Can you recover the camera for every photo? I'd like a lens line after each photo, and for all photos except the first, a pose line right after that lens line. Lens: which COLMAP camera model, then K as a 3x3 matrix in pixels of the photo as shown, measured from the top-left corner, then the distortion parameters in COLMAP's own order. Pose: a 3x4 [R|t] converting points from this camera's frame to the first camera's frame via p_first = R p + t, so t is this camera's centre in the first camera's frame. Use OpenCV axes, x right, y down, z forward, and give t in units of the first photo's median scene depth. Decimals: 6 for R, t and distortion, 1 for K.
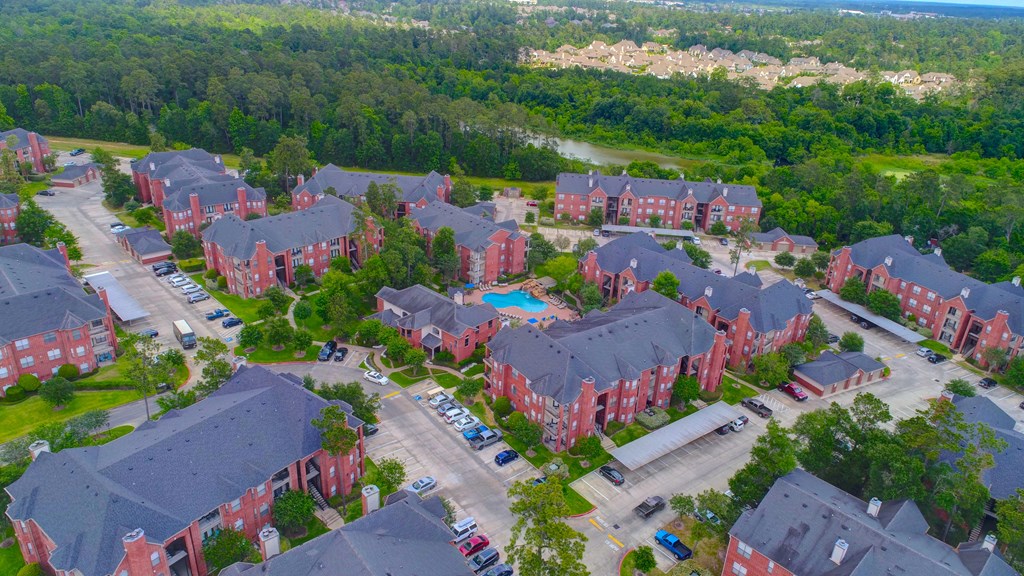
lens RADIAL K [[688.6, 0, 512.0], [0, 688.6, 288.0], [0, 0, 1]] dist [-0.000571, 0.000337]
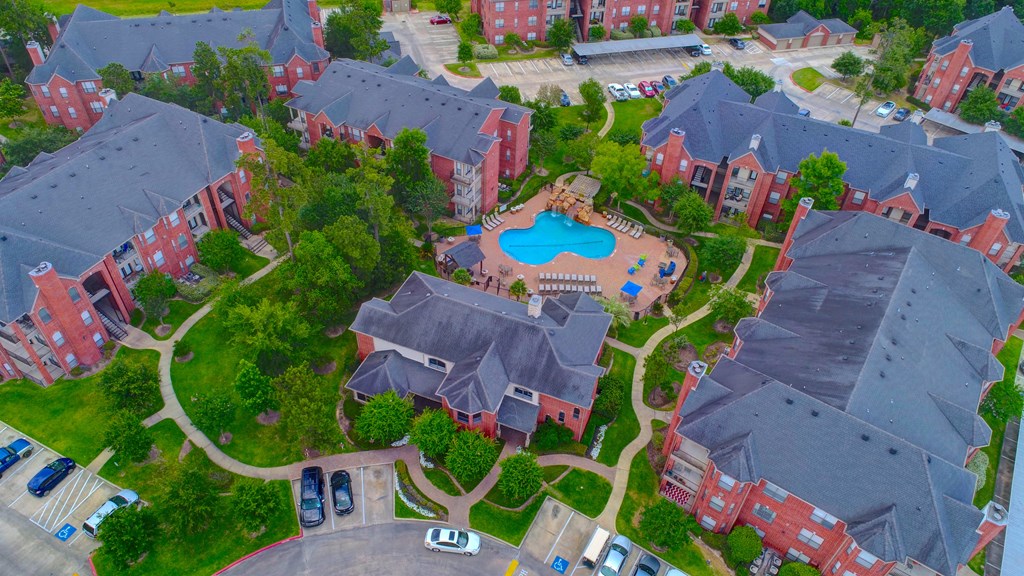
lens RADIAL K [[688.6, 0, 512.0], [0, 688.6, 288.0], [0, 0, 1]] dist [-0.000571, 0.000337]
pose [[0.937356, -0.247016, 0.245657, -0.173500], [0.153951, 0.926275, 0.343968, -0.139893], [-0.312511, -0.284602, 0.906277, 0.453044]]
